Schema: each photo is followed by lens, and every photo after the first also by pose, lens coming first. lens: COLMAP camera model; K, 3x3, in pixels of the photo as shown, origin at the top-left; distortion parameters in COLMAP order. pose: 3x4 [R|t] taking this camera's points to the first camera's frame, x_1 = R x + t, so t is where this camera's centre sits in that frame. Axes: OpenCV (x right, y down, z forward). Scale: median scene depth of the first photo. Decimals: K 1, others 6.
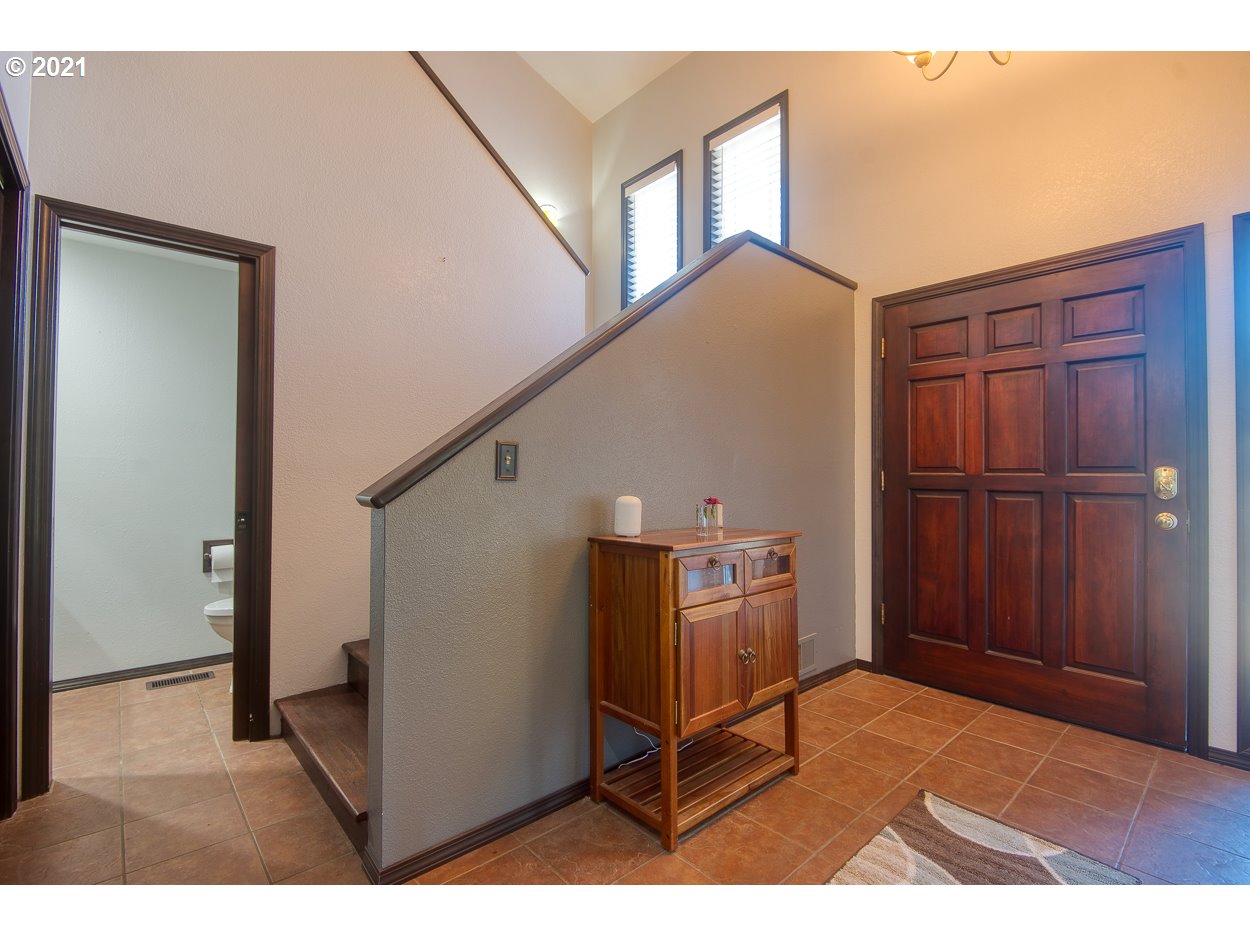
lens RADIAL K [[575.3, 0, 624.7], [0, 575.3, 471.2], [0, 0, 1]] dist [-0.004977, -0.004483]
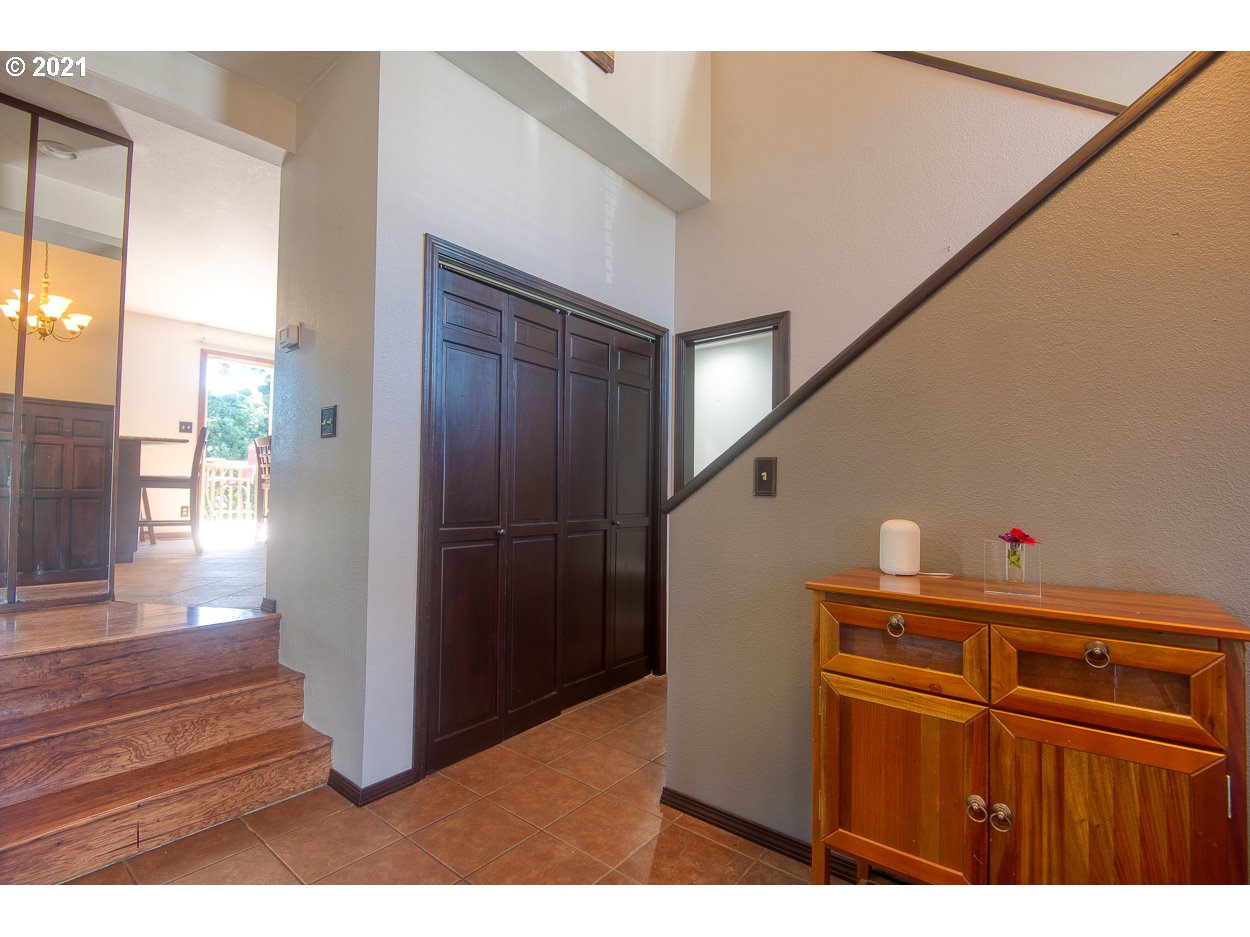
lens RADIAL K [[575.3, 0, 626.8], [0, 575.3, 469.8], [0, 0, 1]] dist [-0.004977, -0.004483]
pose [[0.160427, -0.032307, -0.986519, 0.582529], [0.009070, 0.999470, -0.031256, -0.000719], [0.987006, -0.003934, 0.160635, 0.451941]]
